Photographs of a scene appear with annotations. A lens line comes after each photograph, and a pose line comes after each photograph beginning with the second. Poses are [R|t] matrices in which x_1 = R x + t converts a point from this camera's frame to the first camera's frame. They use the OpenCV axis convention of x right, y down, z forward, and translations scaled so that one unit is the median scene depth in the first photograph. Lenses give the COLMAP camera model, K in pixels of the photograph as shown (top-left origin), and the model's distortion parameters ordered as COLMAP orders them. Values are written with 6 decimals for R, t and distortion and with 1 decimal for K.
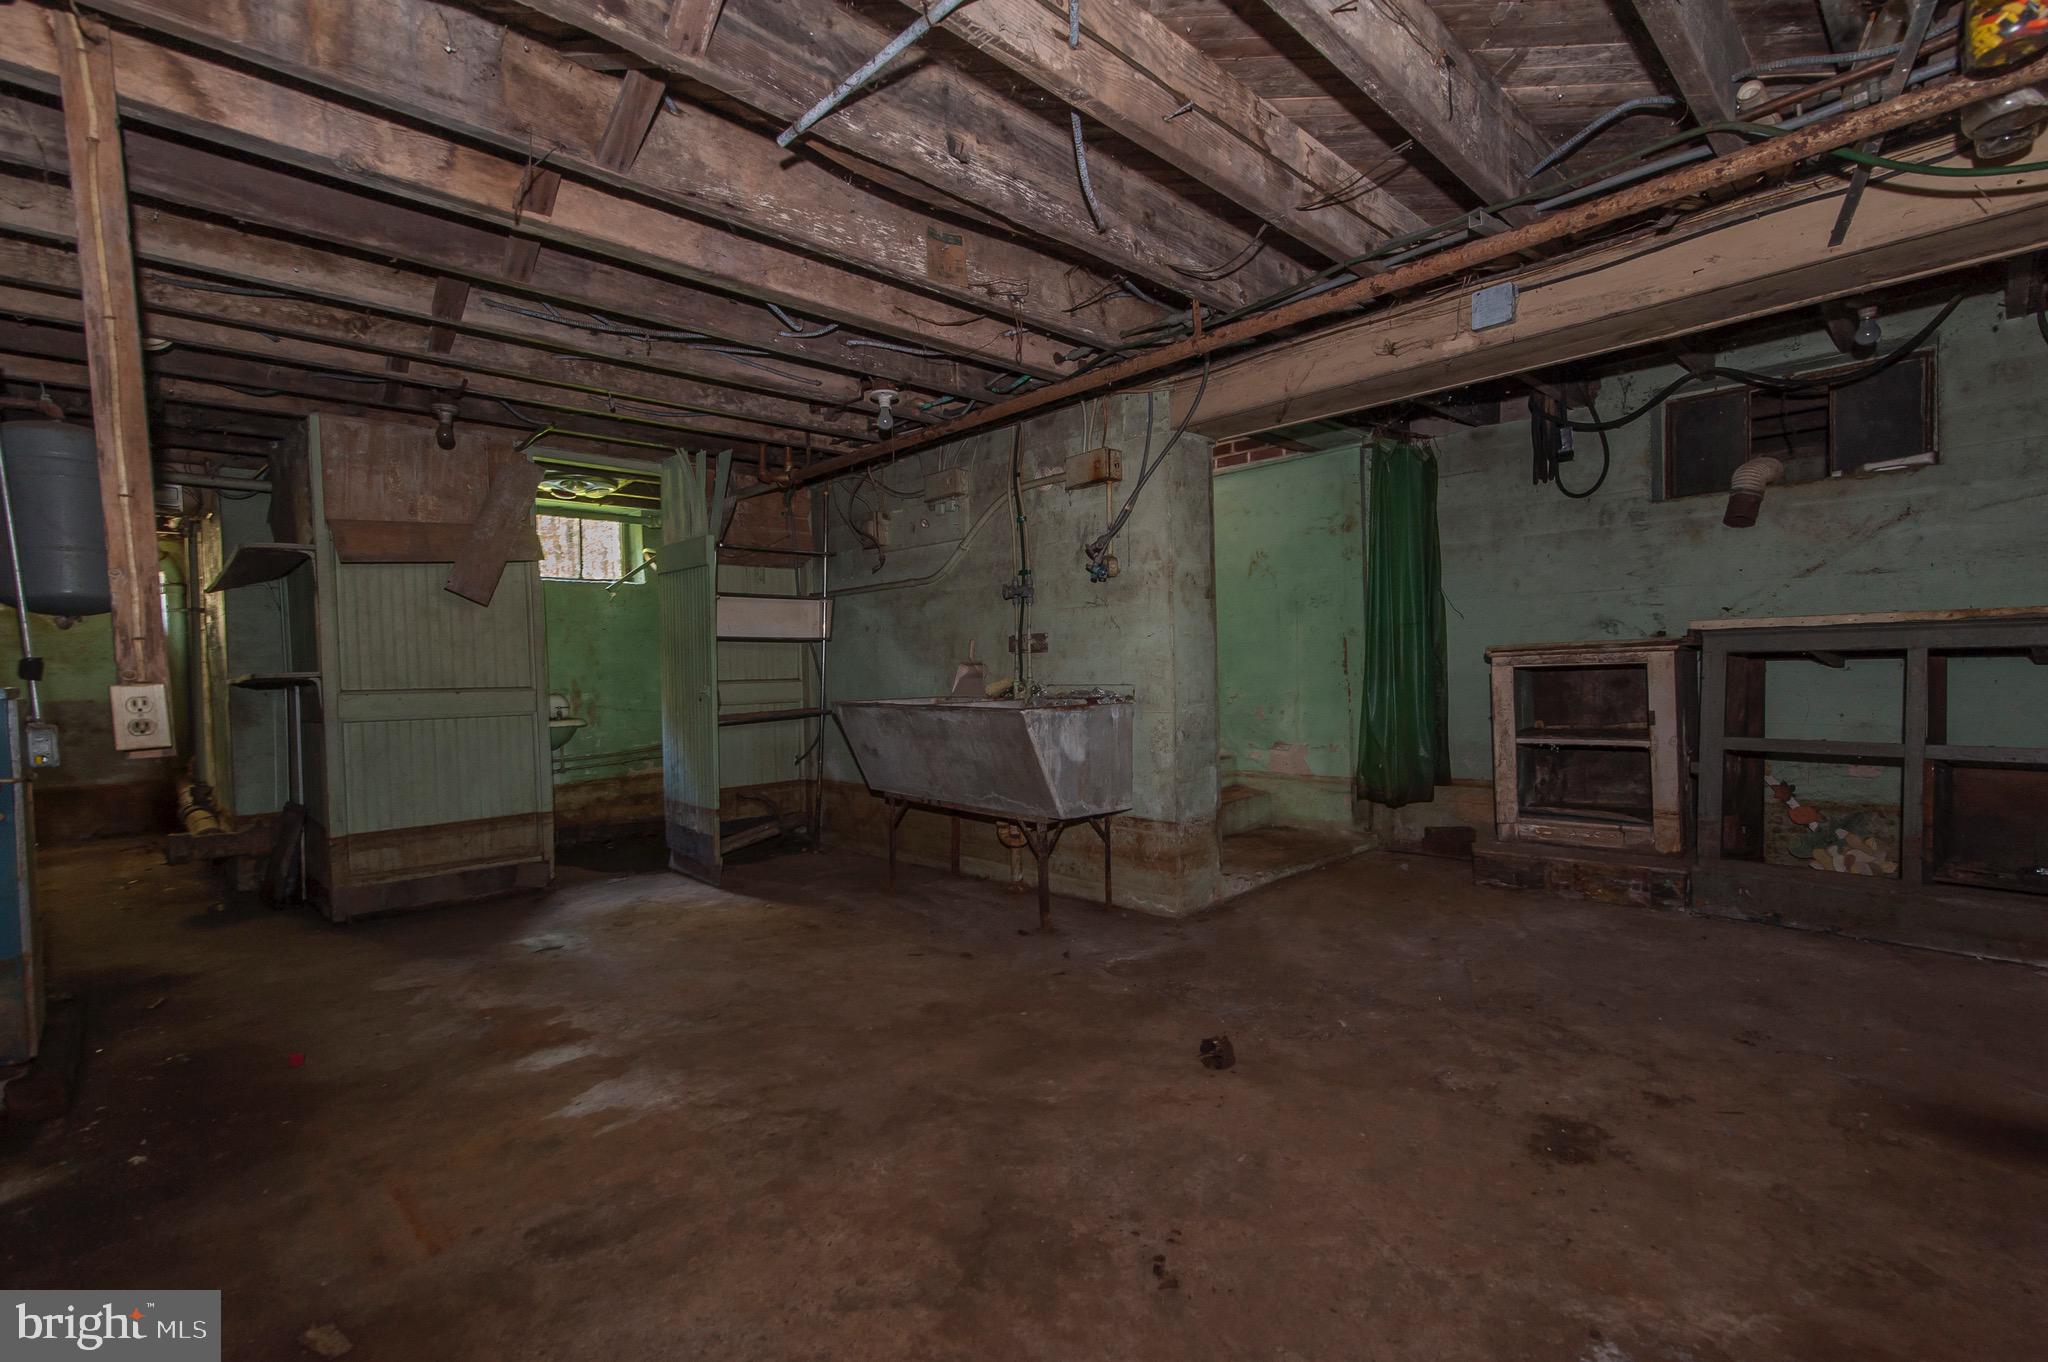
lens RADIAL K [[920.6, 0, 1025.9], [0, 920.6, 690.0], [0, 0, 1]] dist [0.018577, -0.001615]
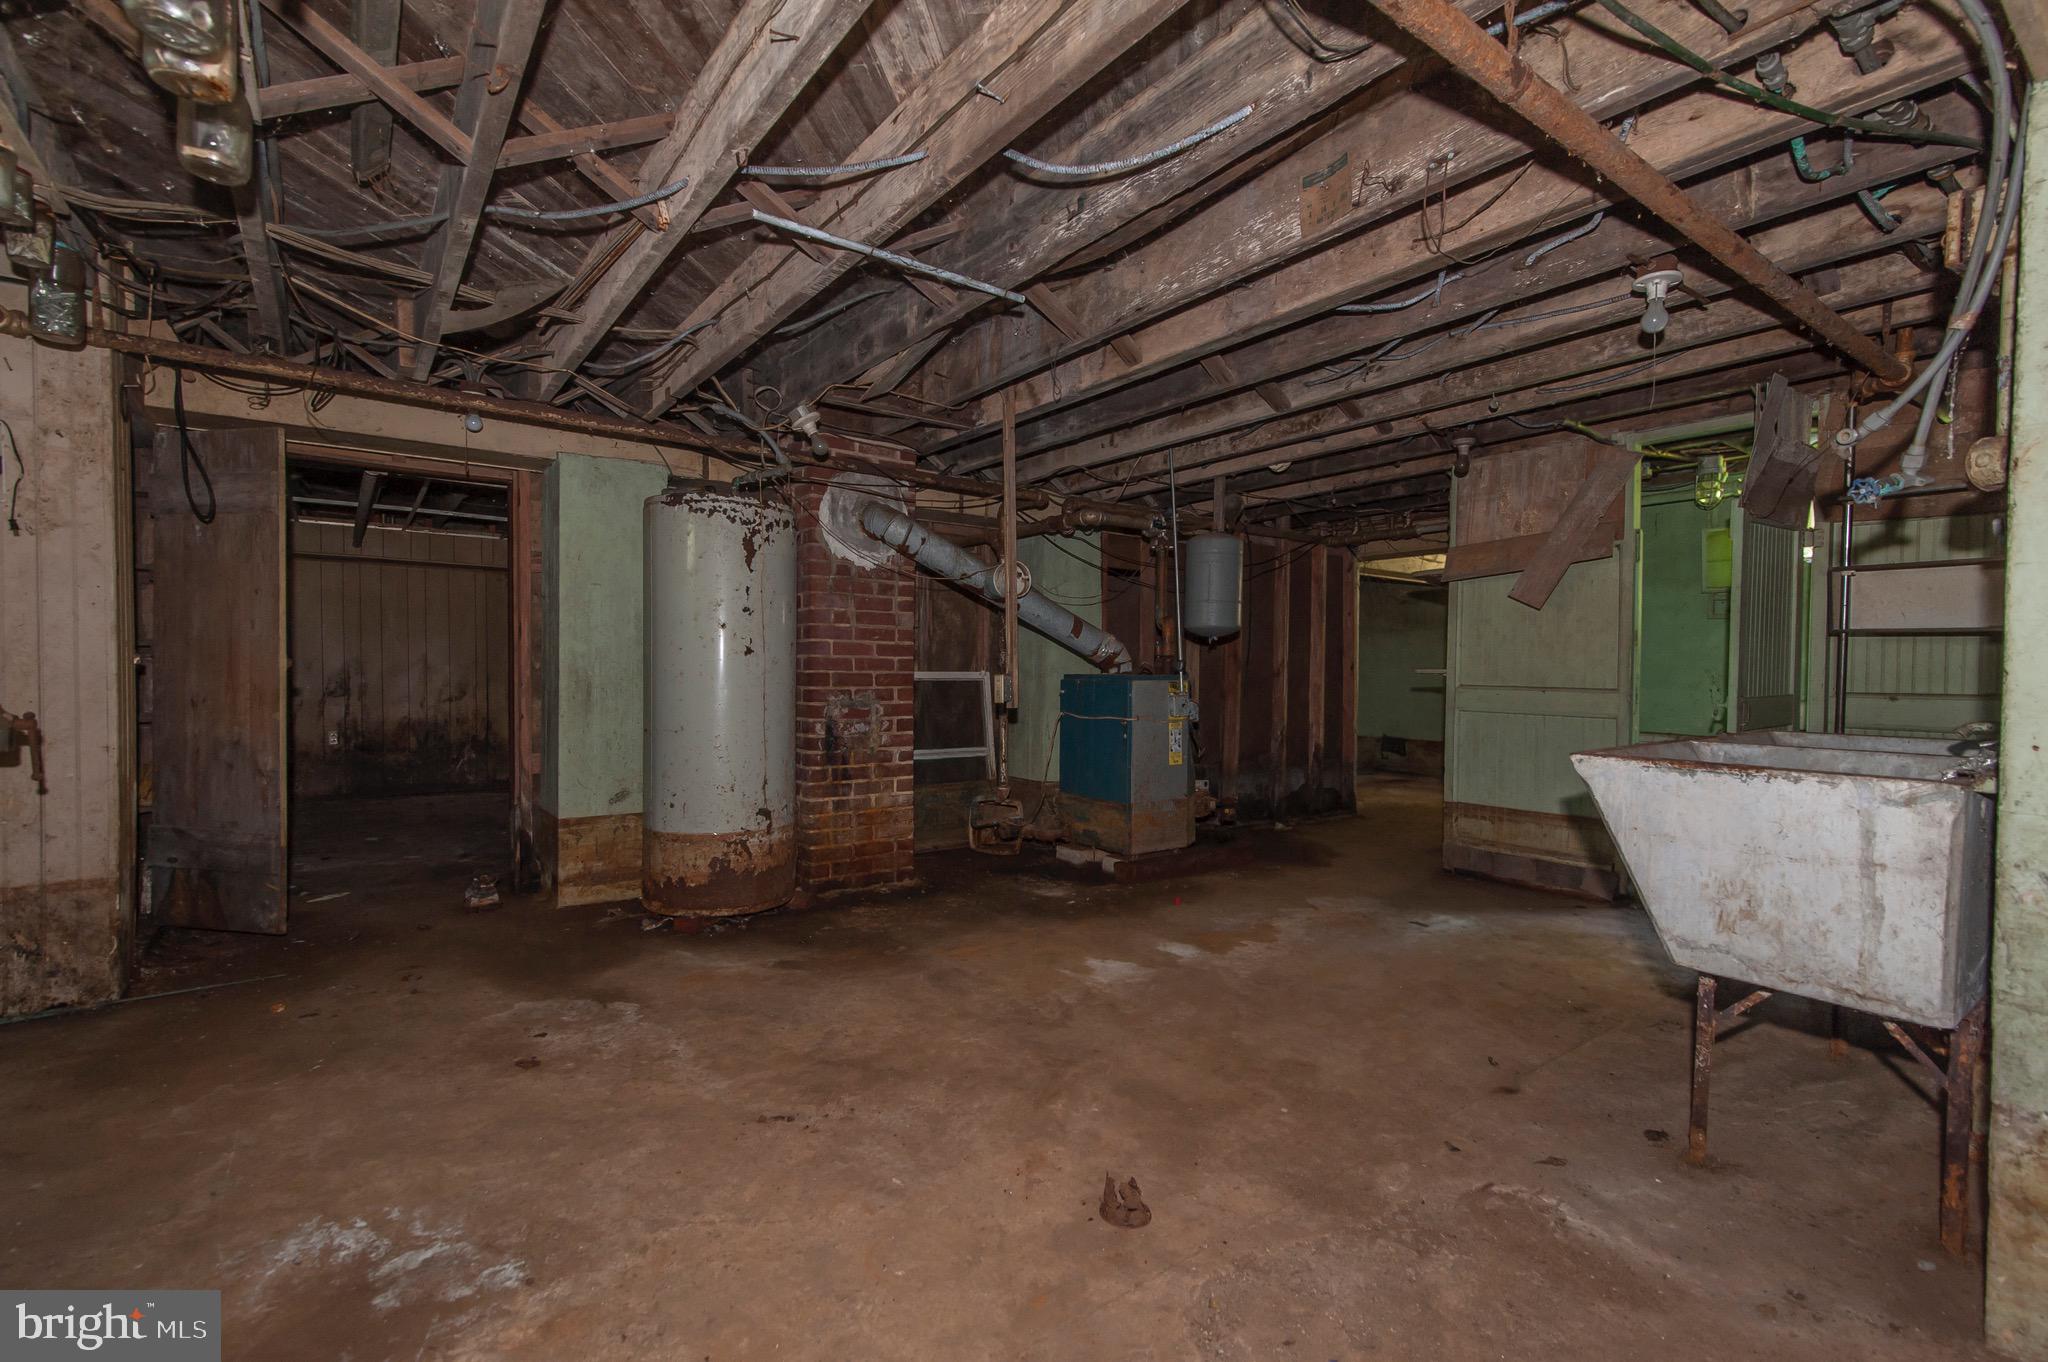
lens RADIAL K [[920.6, 0, 1024.6], [0, 920.6, 688.0], [0, 0, 1]] dist [0.018577, -0.001615]
pose [[-0.133568, 0.041230, -0.990182, 0.969065], [-0.028576, 0.998559, 0.045433, -0.059329], [0.990628, 0.034364, -0.132197, 1.028619]]
